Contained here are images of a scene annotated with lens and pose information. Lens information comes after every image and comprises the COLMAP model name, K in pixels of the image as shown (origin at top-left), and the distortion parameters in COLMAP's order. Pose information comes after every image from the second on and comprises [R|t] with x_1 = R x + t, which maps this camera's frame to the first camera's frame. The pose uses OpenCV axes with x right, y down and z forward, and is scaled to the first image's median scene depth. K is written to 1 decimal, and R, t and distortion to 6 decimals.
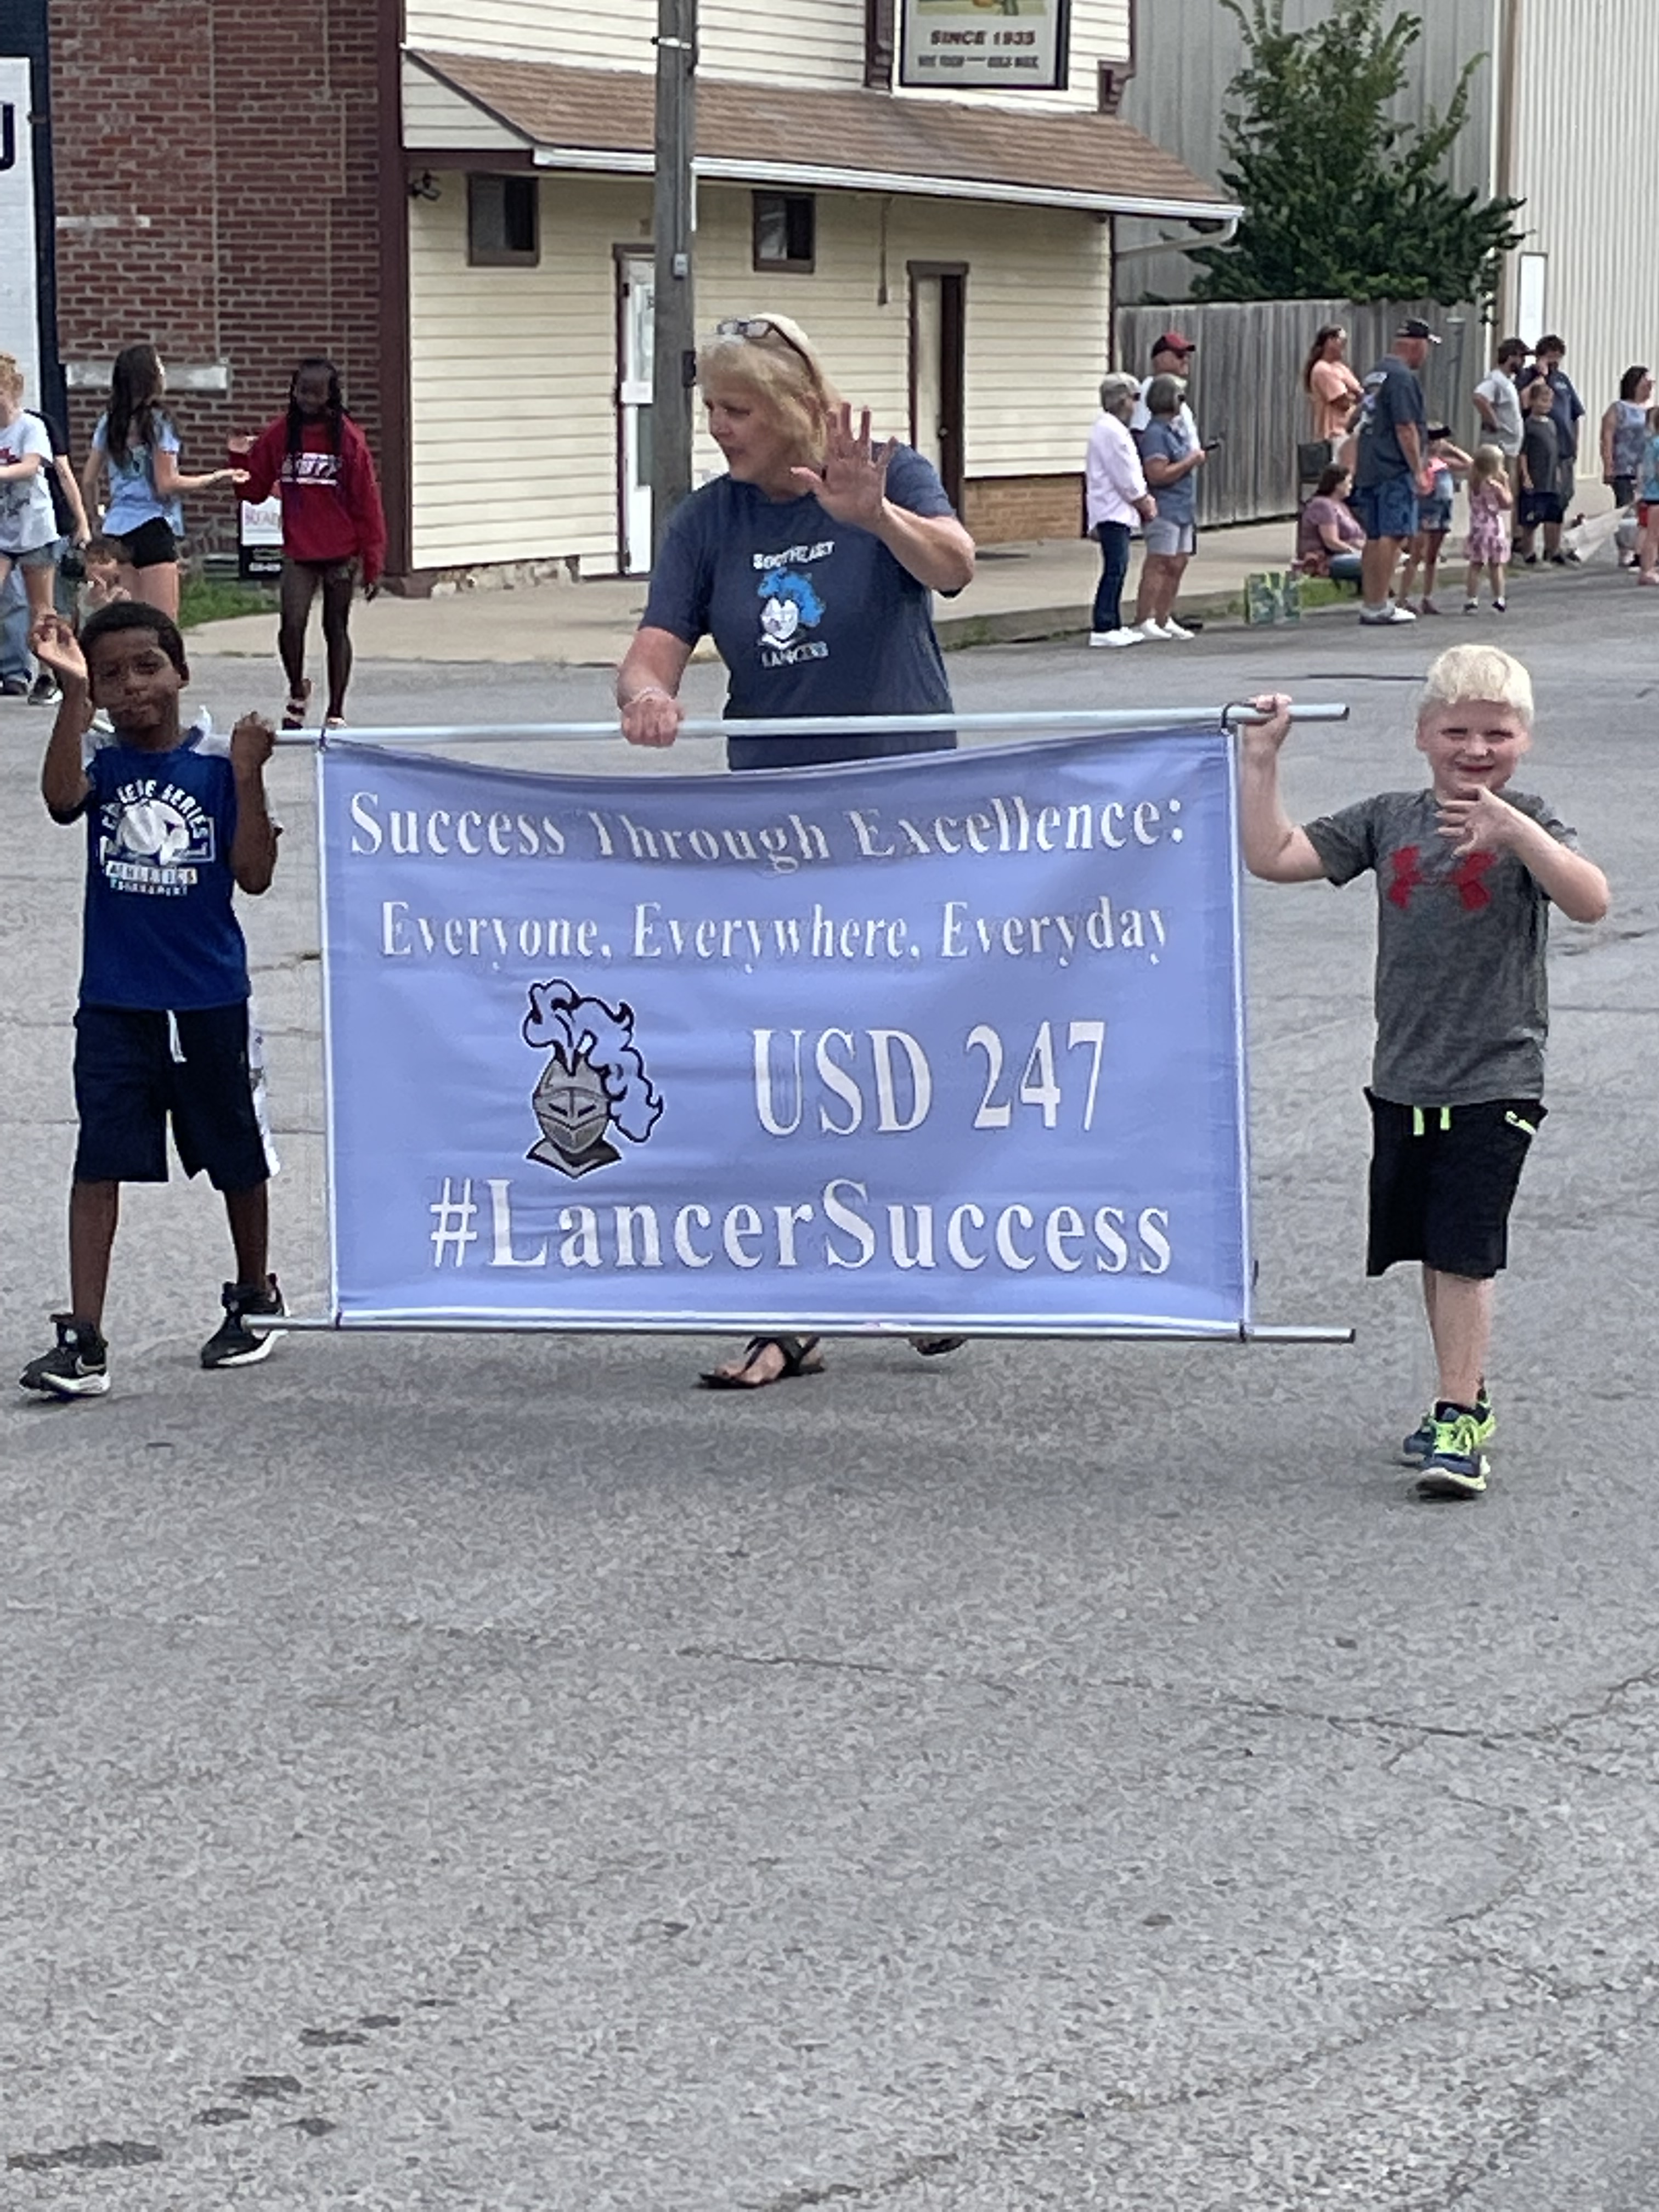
lens RADIAL K [[6392.7, 0, 791.9], [0, 6392.7, 1104.7], [0, 0, 1]] dist [0.096175, 0.465575]
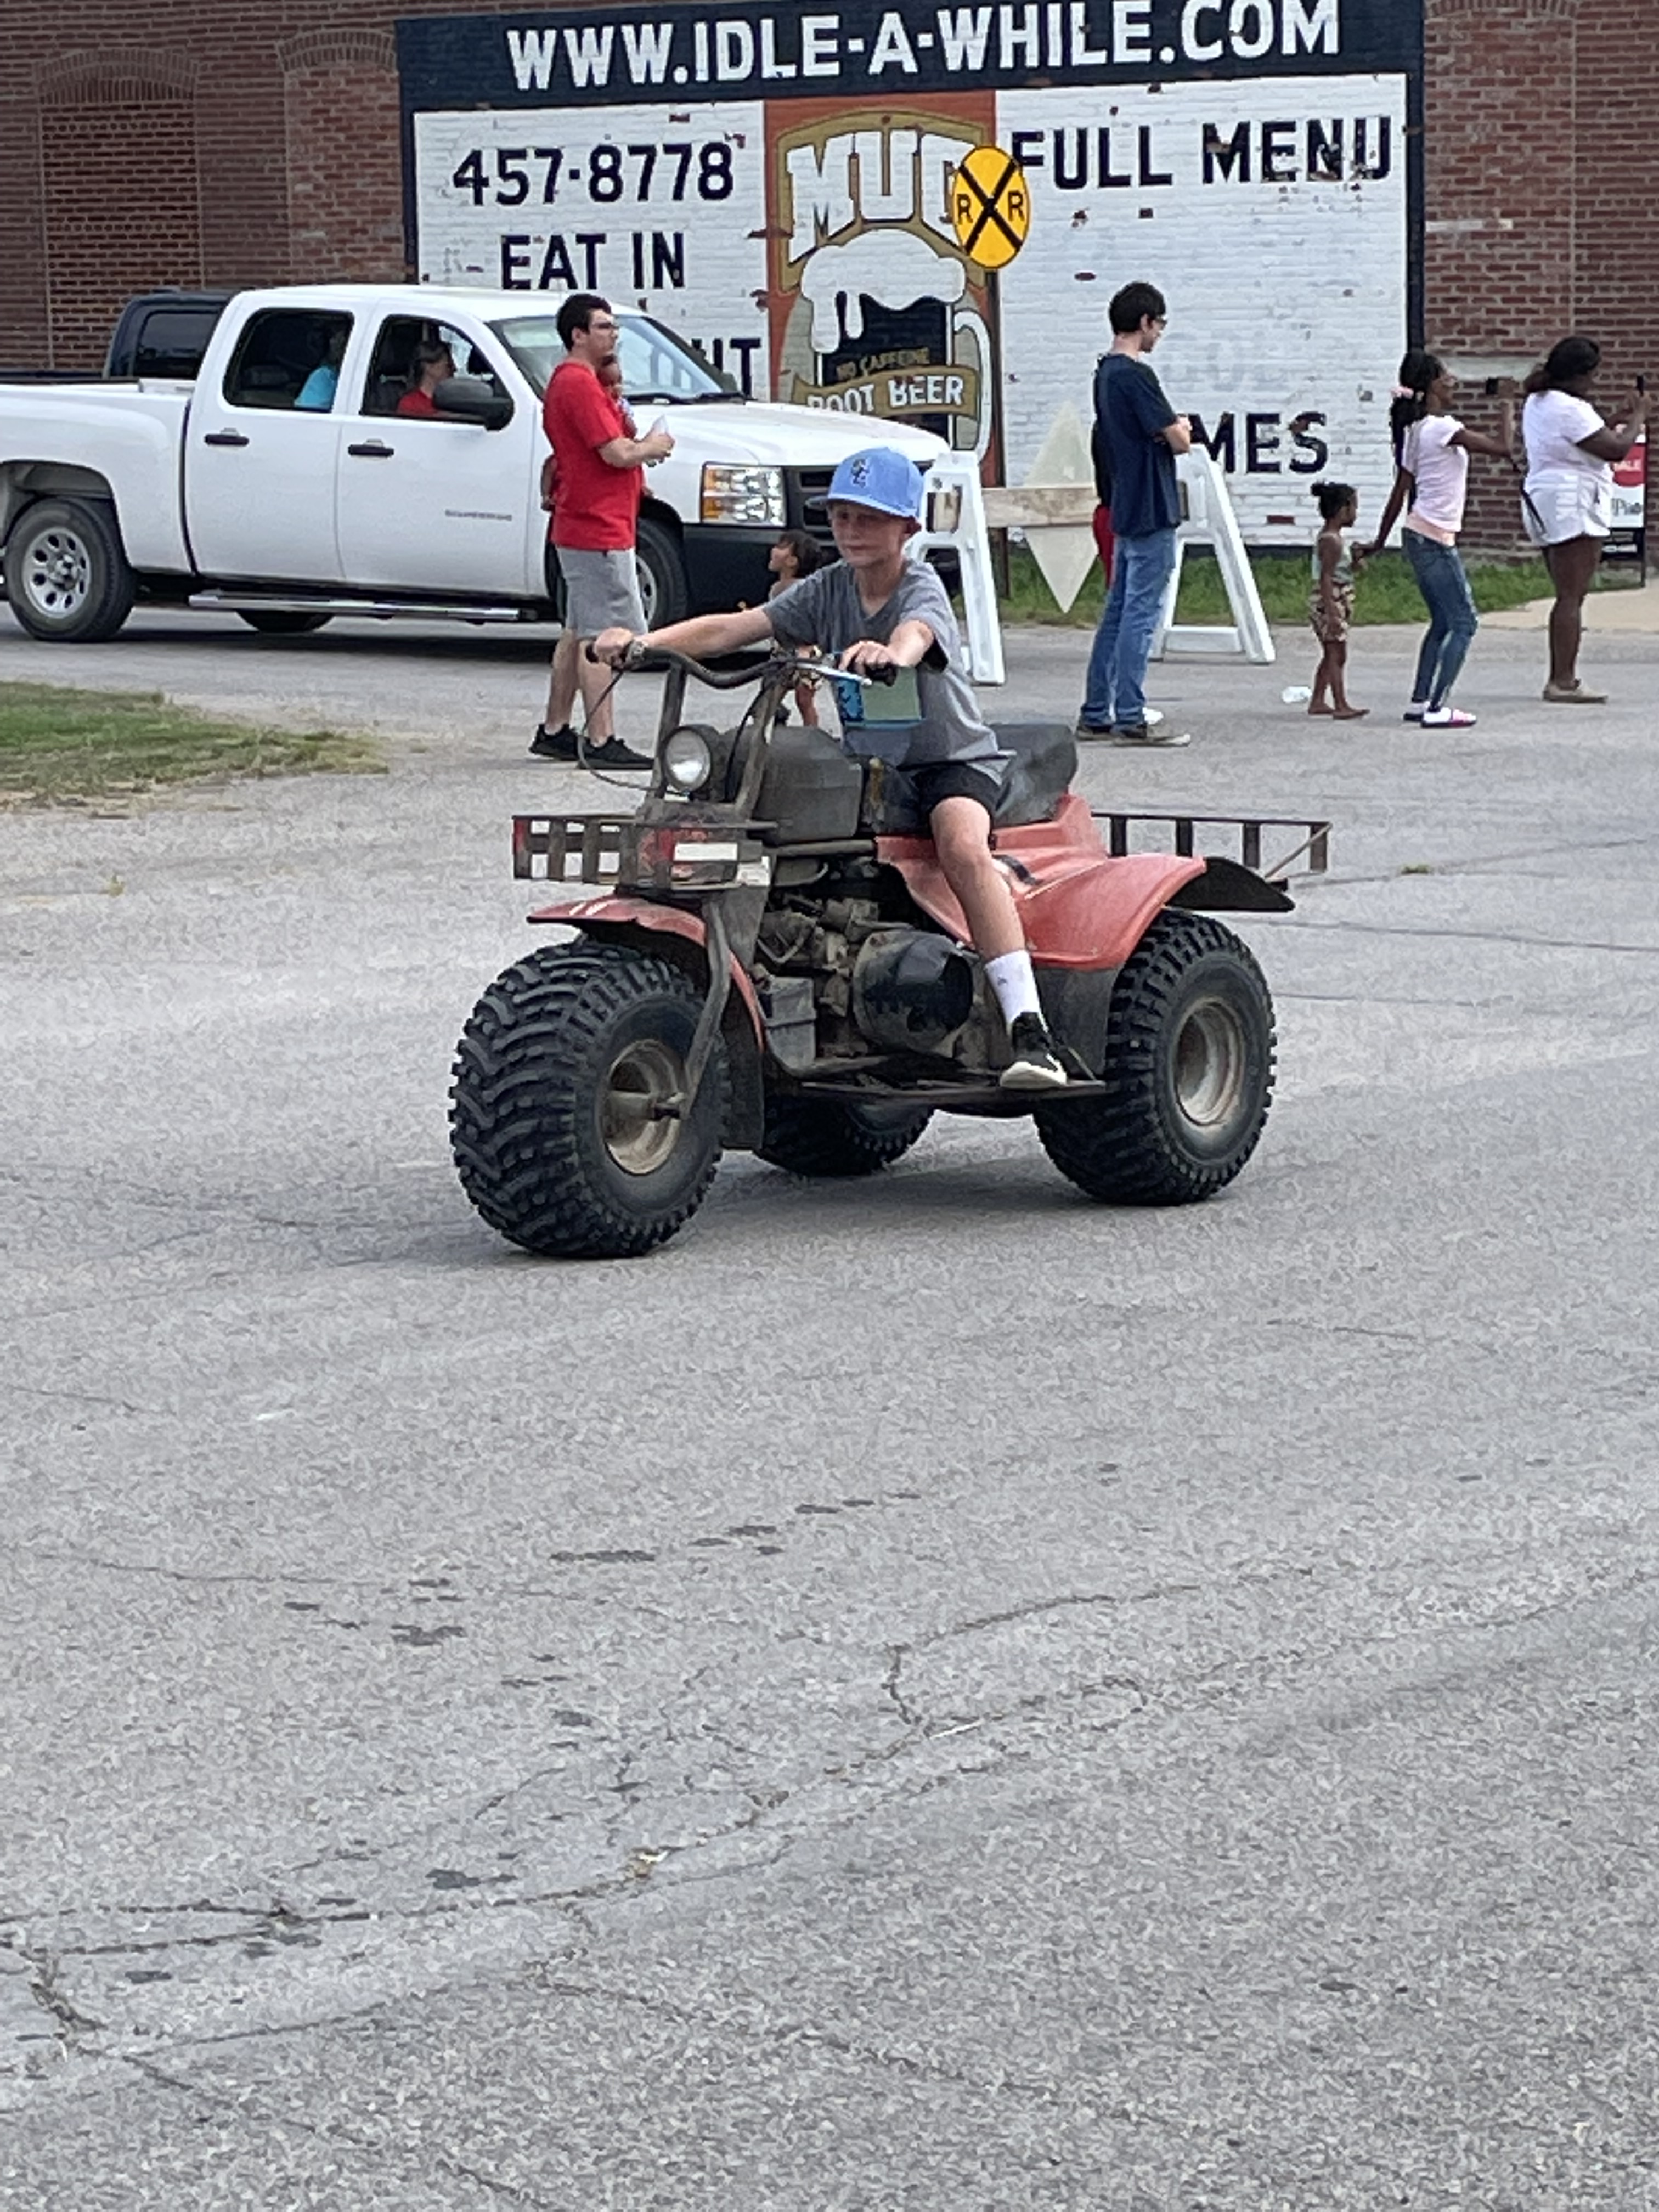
lens RADIAL K [[6198.7, 0, 821.6], [0, 6198.7, 1177.4], [0, 0, 1]] dist [0.205647, -0.475852]
pose [[0.973566, 0.023190, -0.227227, 0.176560], [-0.019771, 0.999655, 0.017310, 0.033906], [0.227550, -0.012360, 0.973688, -0.257672]]
